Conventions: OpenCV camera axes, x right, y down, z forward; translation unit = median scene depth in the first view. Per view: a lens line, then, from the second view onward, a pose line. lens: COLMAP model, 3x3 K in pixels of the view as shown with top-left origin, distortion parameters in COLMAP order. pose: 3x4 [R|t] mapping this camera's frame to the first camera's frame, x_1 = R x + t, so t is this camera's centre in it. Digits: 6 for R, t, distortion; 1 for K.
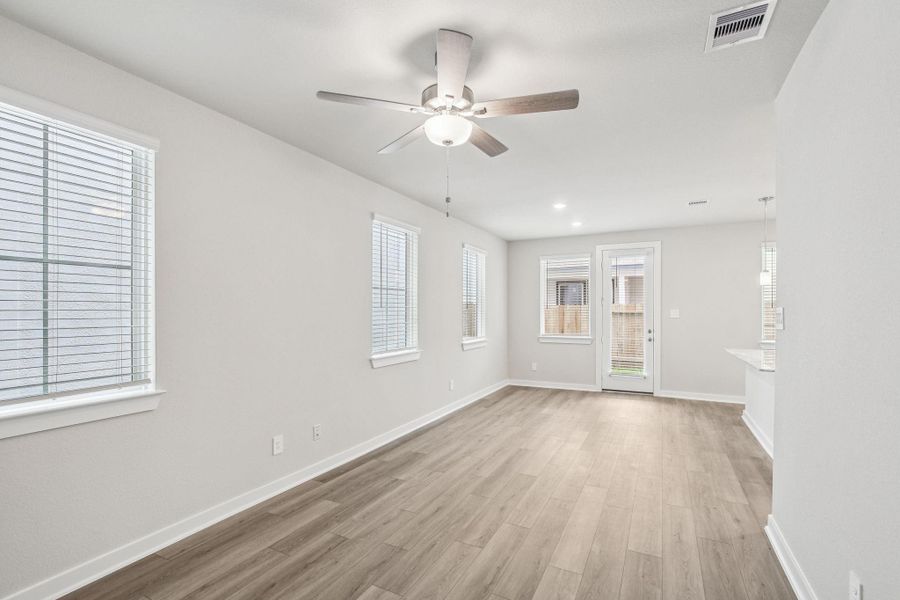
lens RADIAL K [[412.4, 0, 448.0], [0, 412.4, 307.0], [0, 0, 1]] dist [-0.007164, 0.000329]
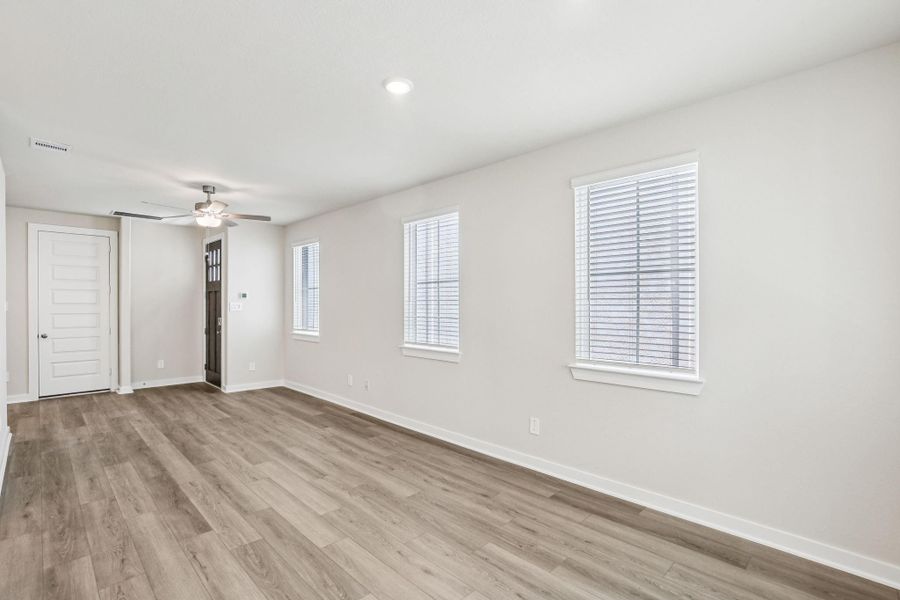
lens RADIAL K [[412.4, 0, 448.0], [0, 412.4, 307.0], [0, 0, 1]] dist [-0.007164, 0.000329]
pose [[-0.300345, -0.001250, -0.953830, 0.943689], [0.004061, 0.999988, -0.002589, 0.021459], [0.953822, -0.004651, -0.300336, 1.594305]]
